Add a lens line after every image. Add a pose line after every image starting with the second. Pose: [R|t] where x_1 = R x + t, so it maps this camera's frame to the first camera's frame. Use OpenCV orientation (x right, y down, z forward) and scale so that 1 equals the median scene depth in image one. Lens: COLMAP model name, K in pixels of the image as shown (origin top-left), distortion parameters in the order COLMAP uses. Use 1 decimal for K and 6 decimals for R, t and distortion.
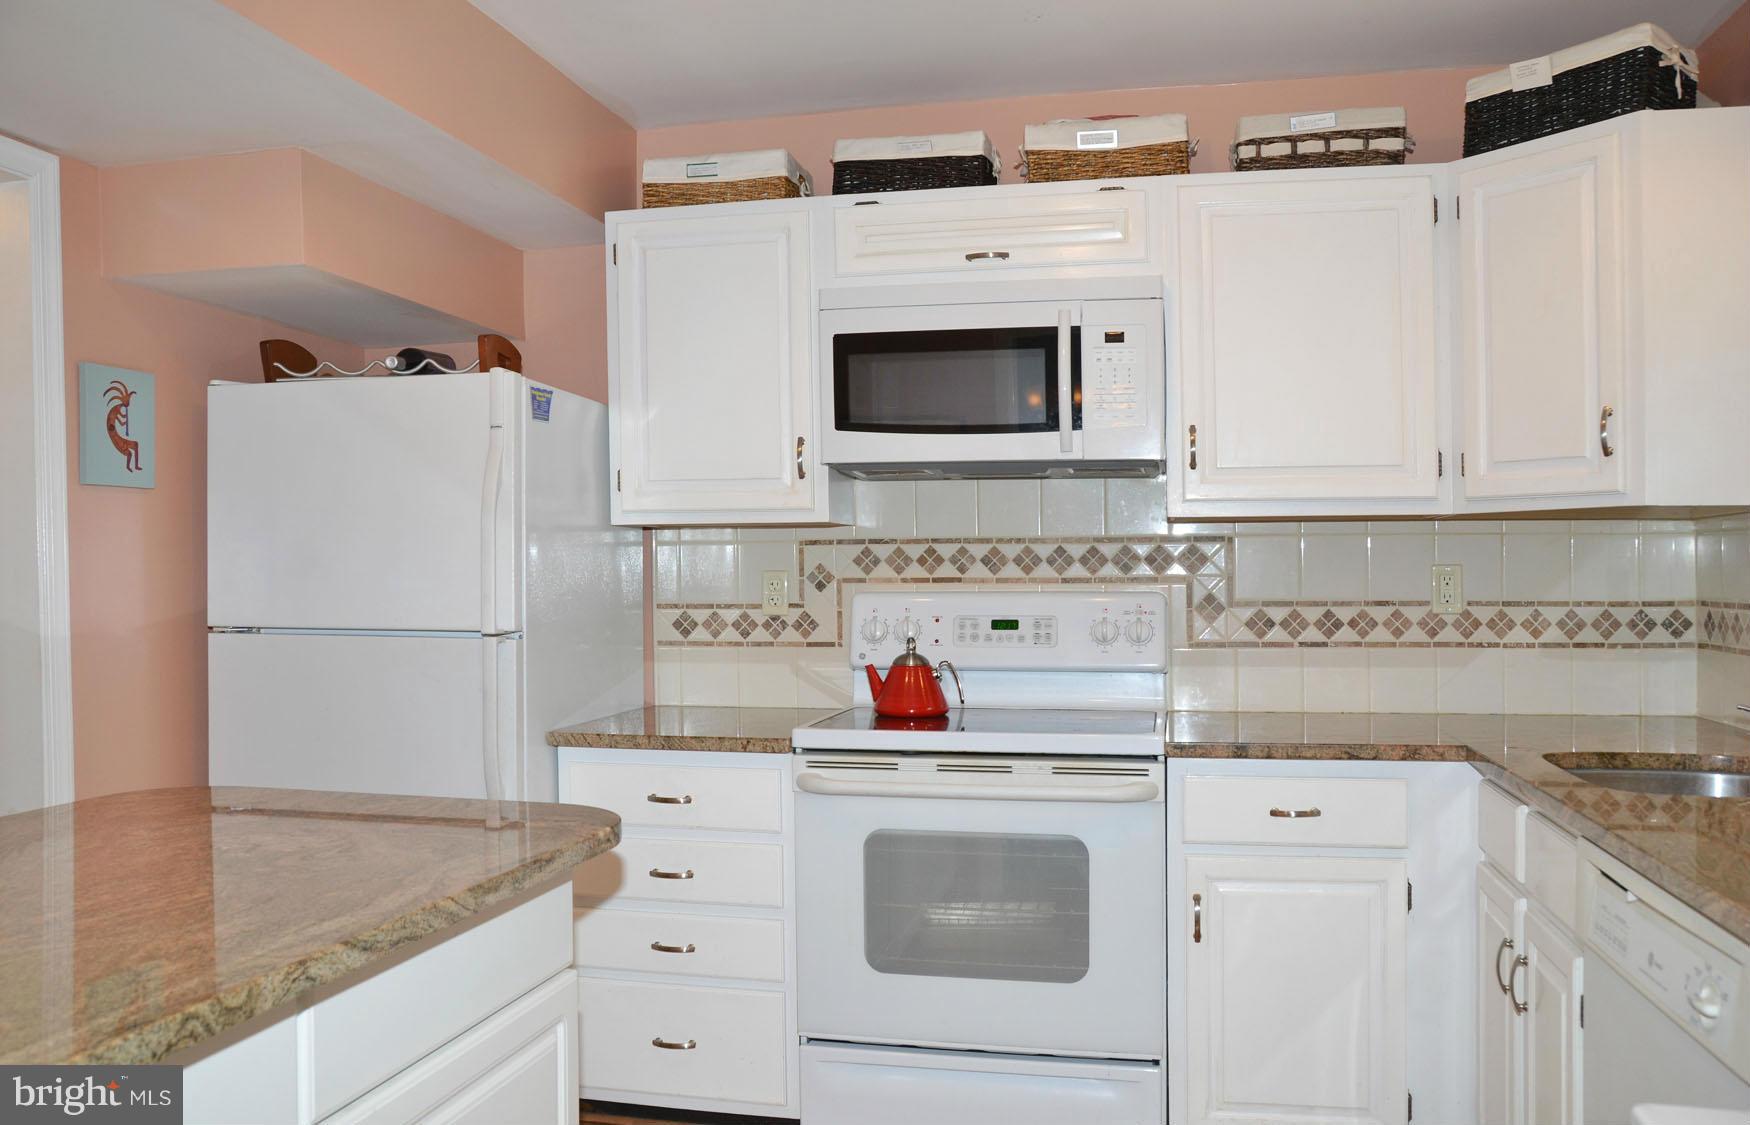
lens RADIAL K [[1375.5, 0, 814.5], [0, 1375.5, 590.5], [0, 0, 1]] dist [-0.129335, 0.068315]
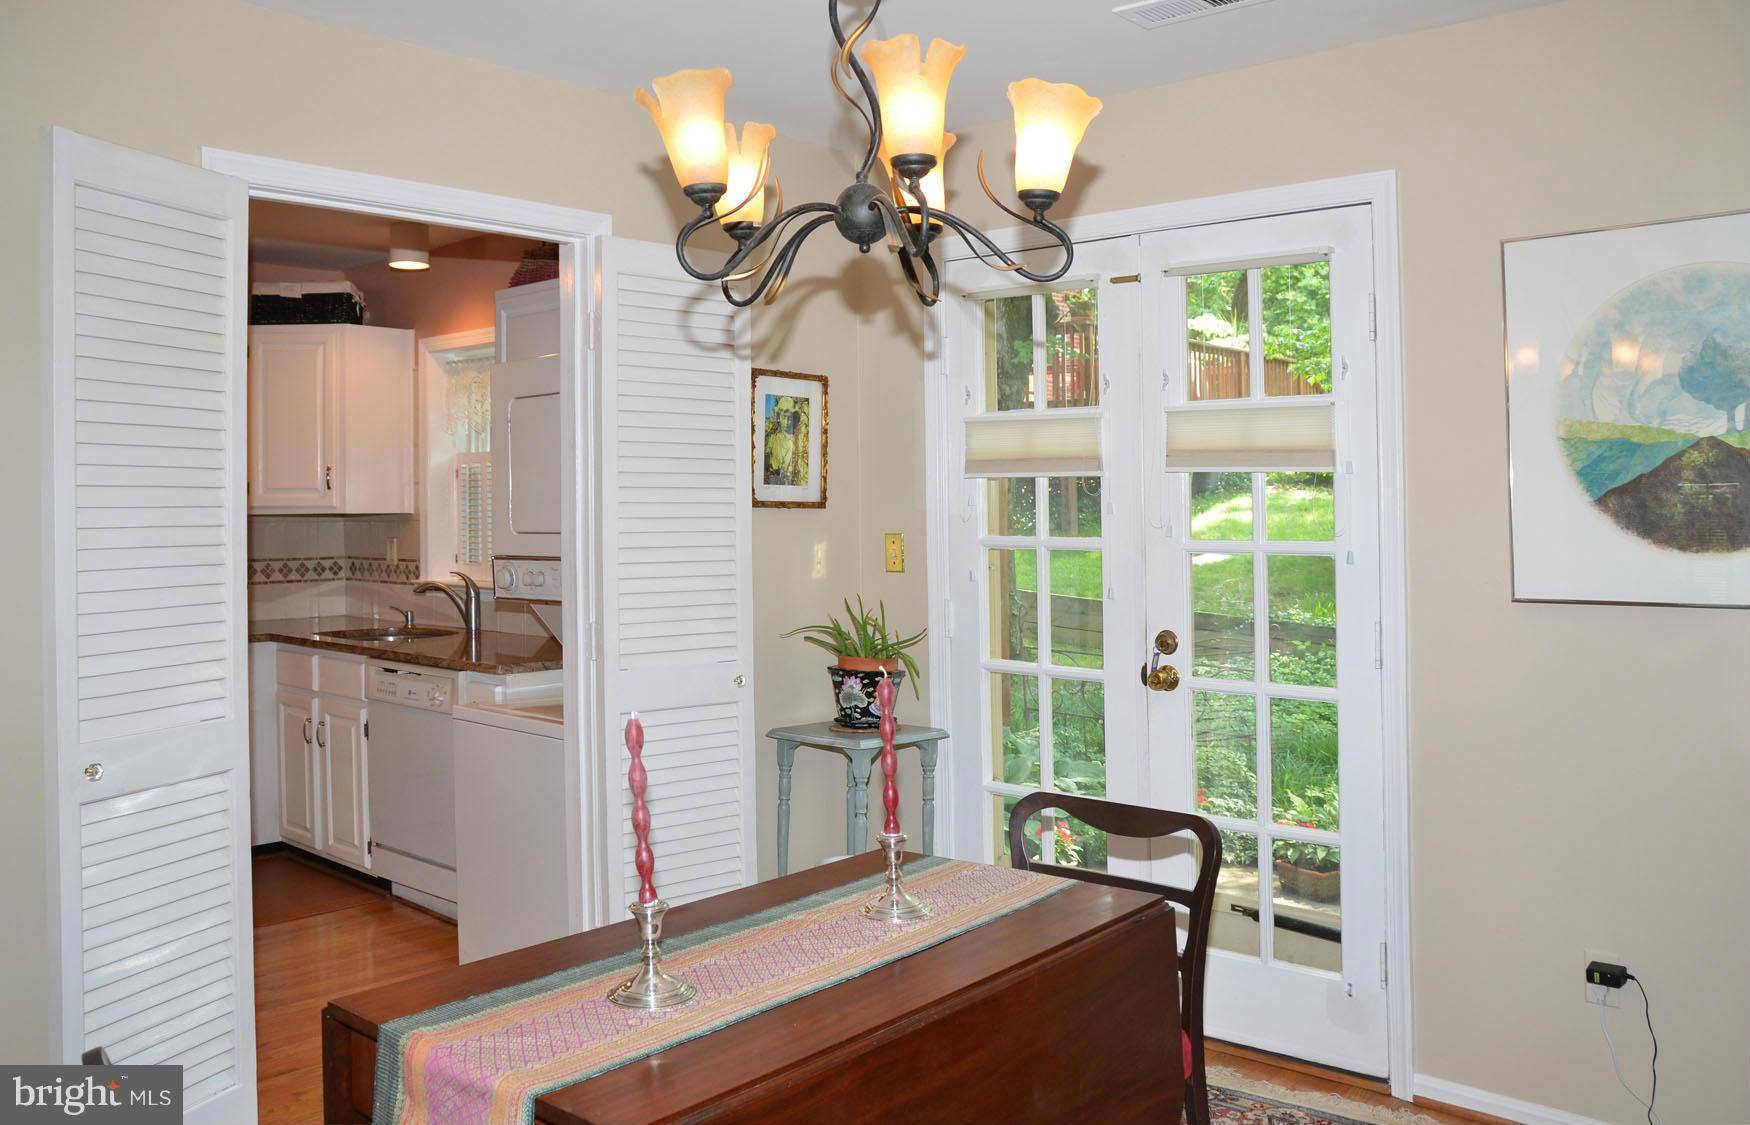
lens RADIAL K [[1375.5, 0, 870.6], [0, 1375.5, 485.7], [0, 0, 1]] dist [-0.129335, 0.068315]
pose [[0.467888, 0.013289, 0.883688, -0.688765], [0.015950, 0.999597, -0.023477, -0.034819], [-0.883644, 0.025080, 0.467487, -0.584281]]
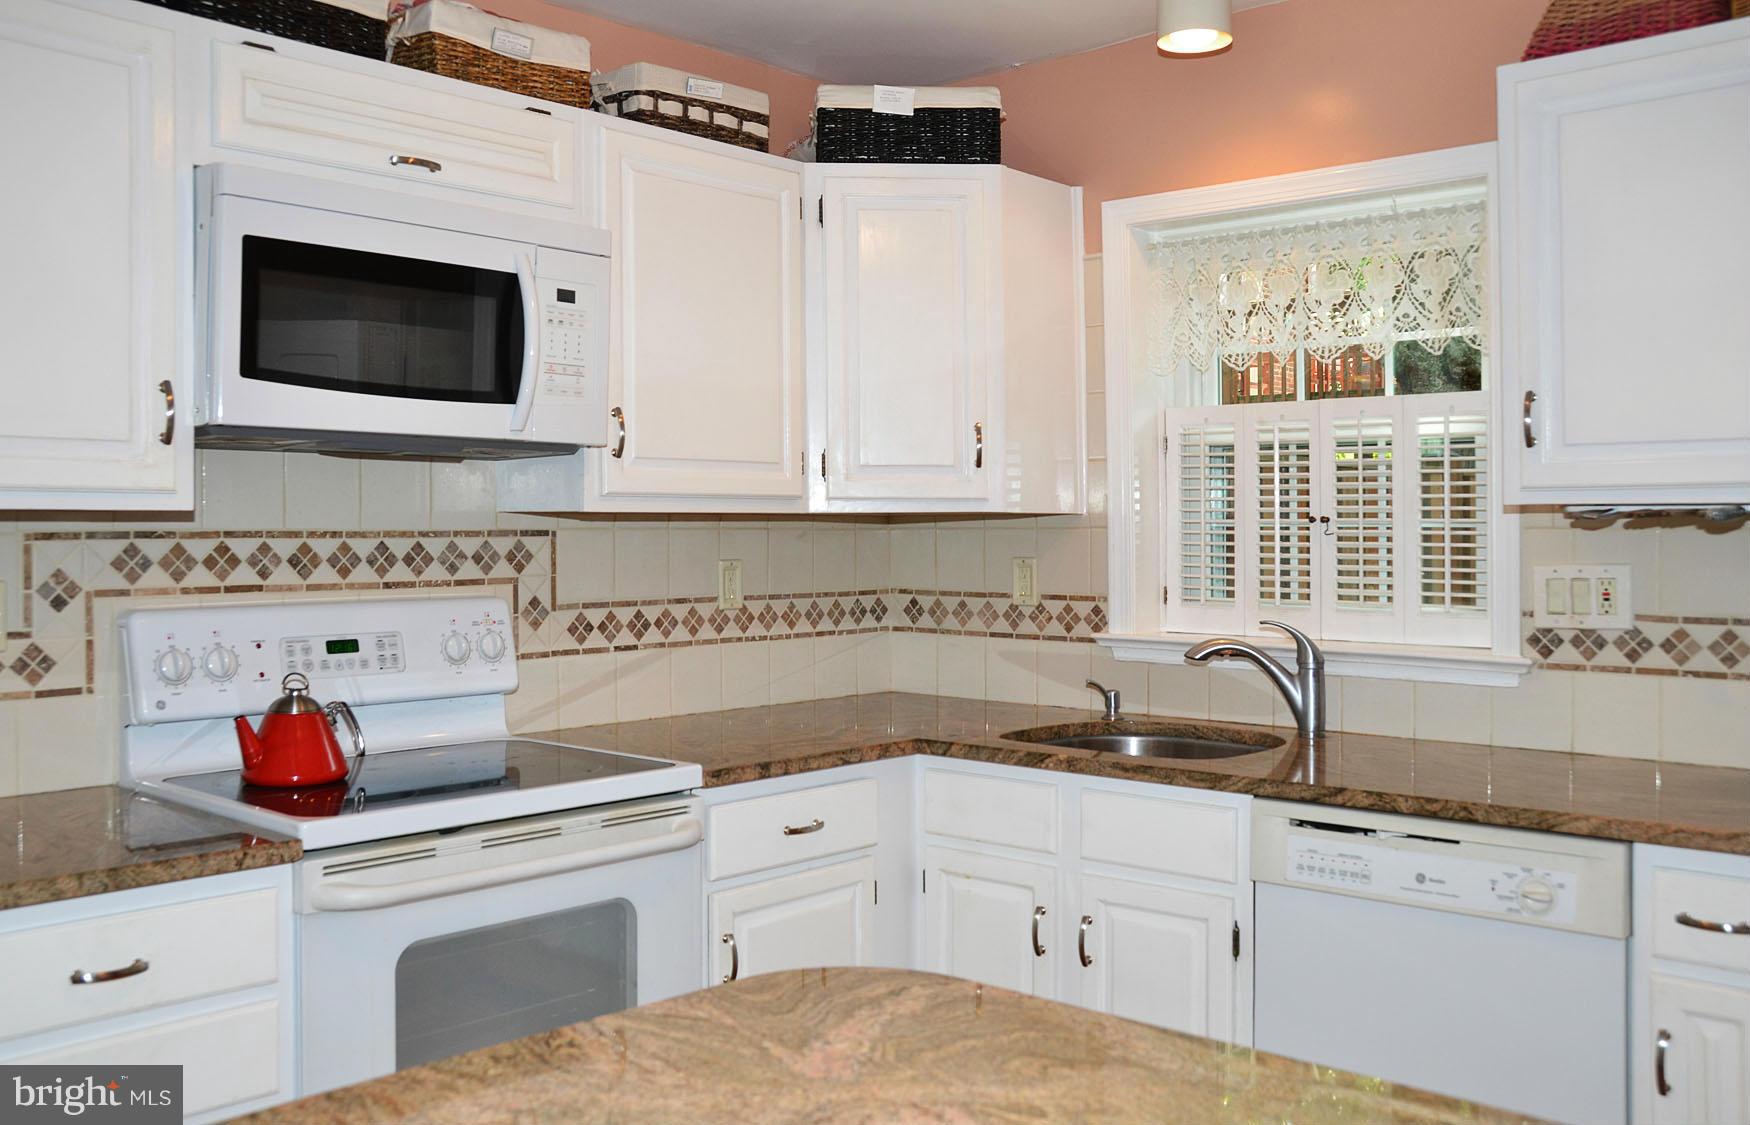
lens RADIAL K [[1541.1, 0, 886.7], [0, 1541.1, 577.9], [0, 0, 1]] dist [-0.081156, 0.020703]
pose [[0.490972, -0.023723, 0.870852, -0.461116], [0.009185, 0.999715, 0.022054, -0.029760], [-0.871127, -0.002829, 0.491050, 0.338769]]
